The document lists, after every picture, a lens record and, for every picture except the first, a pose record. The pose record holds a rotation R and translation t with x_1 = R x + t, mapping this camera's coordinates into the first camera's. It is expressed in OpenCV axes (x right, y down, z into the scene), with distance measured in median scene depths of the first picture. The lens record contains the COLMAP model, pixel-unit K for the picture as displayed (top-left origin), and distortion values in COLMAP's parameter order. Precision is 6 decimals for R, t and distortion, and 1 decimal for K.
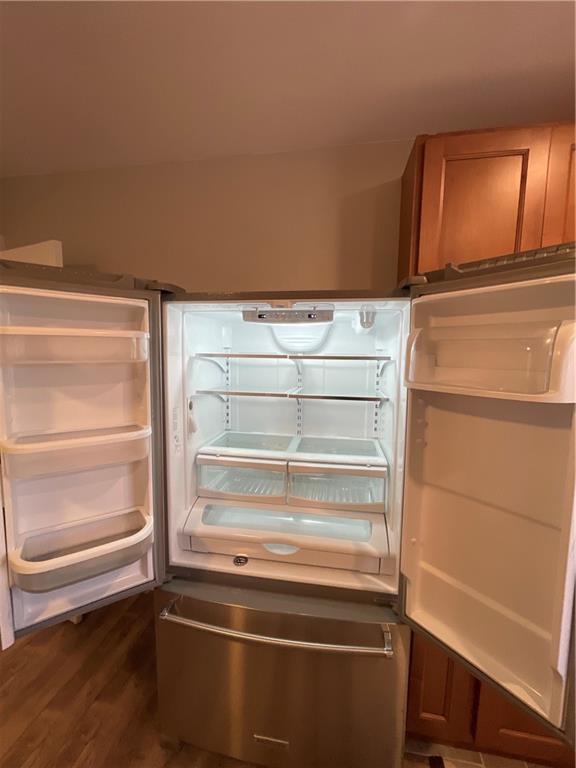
lens RADIAL K [[310.8, 0, 283.5], [0, 310.8, 384.8], [0, 0, 1]] dist [-0.001604, -0.000125]
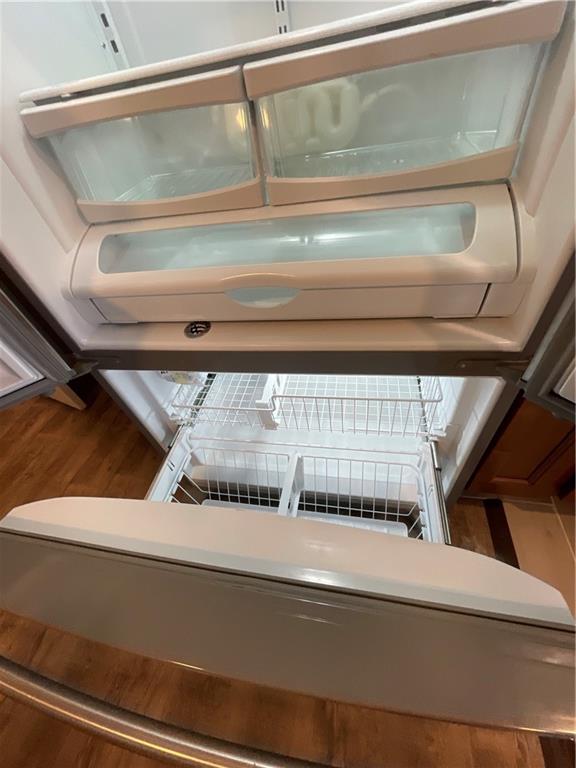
lens RADIAL K [[310.8, 0, 288.6], [0, 310.8, 384.6], [0, 0, 1]] dist [-0.001604, -0.000125]
pose [[0.986381, -0.099770, -0.130763, 0.077912], [0.160994, 0.748418, 0.643390, 0.316146], [0.033674, -0.655680, 0.754288, 0.532254]]
